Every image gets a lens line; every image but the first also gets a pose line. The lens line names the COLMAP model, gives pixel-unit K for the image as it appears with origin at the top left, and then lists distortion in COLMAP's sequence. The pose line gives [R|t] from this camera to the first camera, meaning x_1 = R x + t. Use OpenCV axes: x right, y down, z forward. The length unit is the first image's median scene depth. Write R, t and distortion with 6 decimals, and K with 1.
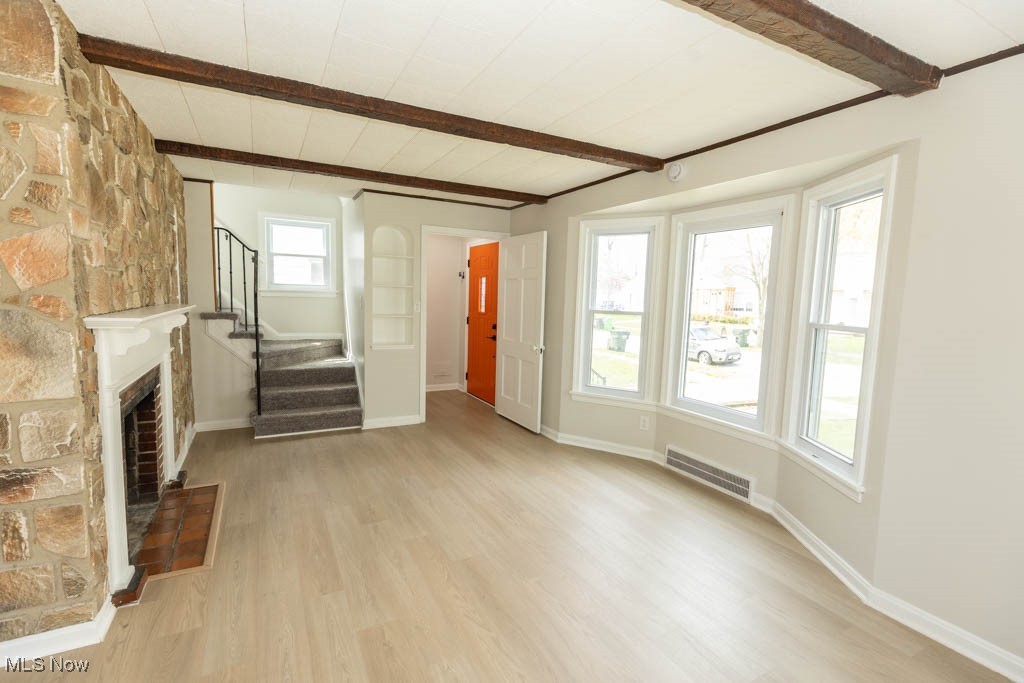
lens RADIAL K [[460.5, 0, 511.5], [0, 460.5, 337.8], [0, 0, 1]] dist [0.003569, 0.000845]
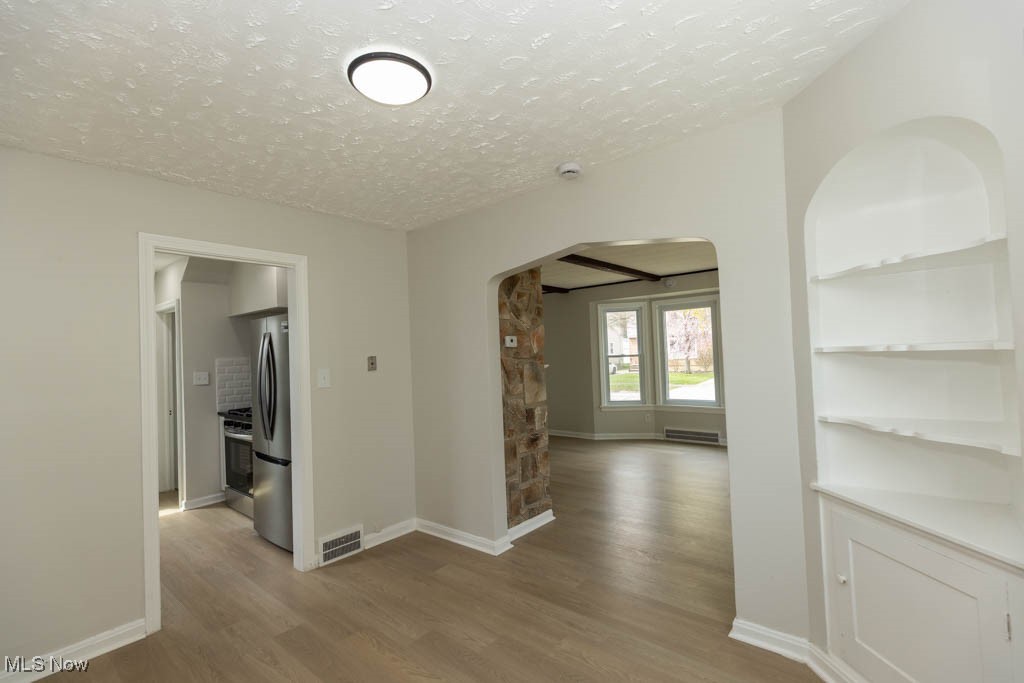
lens RADIAL K [[454.2, 0, 503.5], [0, 454.2, 341.8], [0, 0, 1]] dist [0.001872, 0.000263]
pose [[0.927839, -0.055461, 0.368833, -0.850641], [0.100636, 0.989433, -0.104380, 0.025424], [-0.359147, 0.133966, 0.923616, -0.434916]]
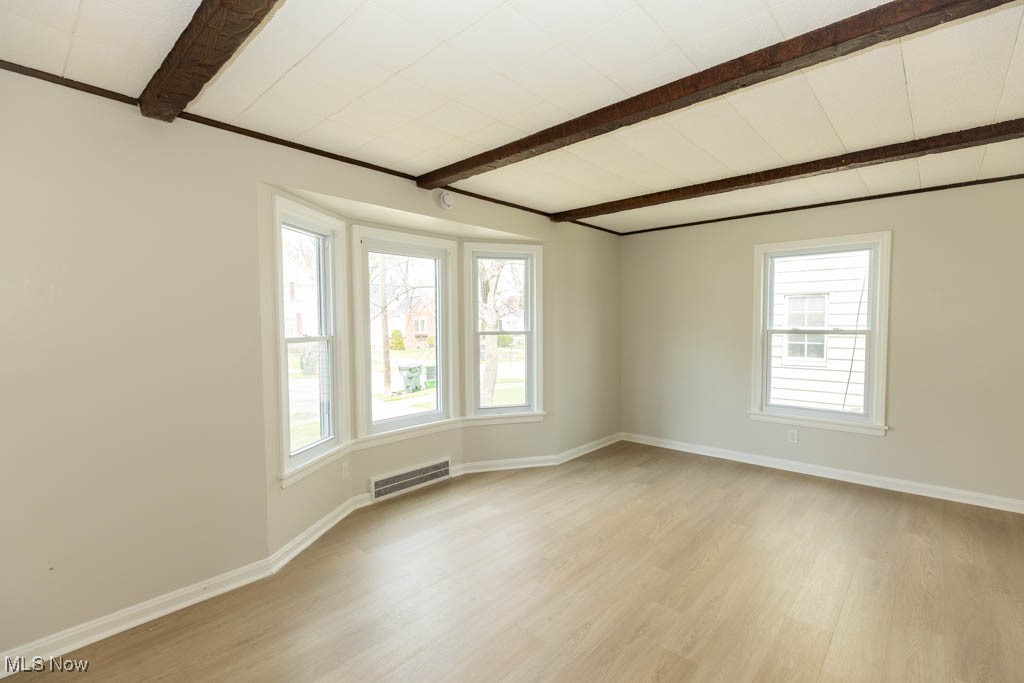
lens RADIAL K [[463.6, 0, 506.2], [0, 463.6, 339.0], [0, 0, 1]] dist [-0.023517, 0.000122]
pose [[-0.336541, -0.058906, 0.939824, -0.576347], [0.083982, 0.992187, 0.092262, -0.100596], [-0.937916, 0.109979, -0.328965, 0.997757]]
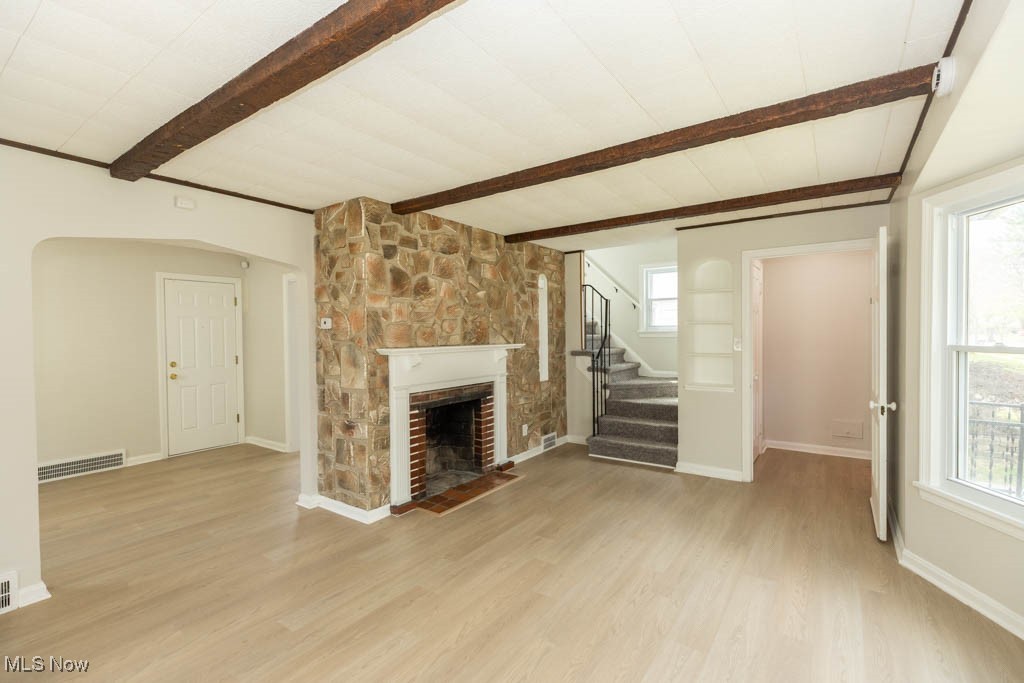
lens RADIAL K [[460.5, 0, 511.5], [0, 460.5, 337.8], [0, 0, 1]] dist [0.003569, 0.000845]
pose [[0.461522, -0.024527, -0.886790, 0.467442], [-0.059302, 0.996529, -0.058425, -0.004647], [0.885144, 0.079553, 0.458465, 0.276564]]
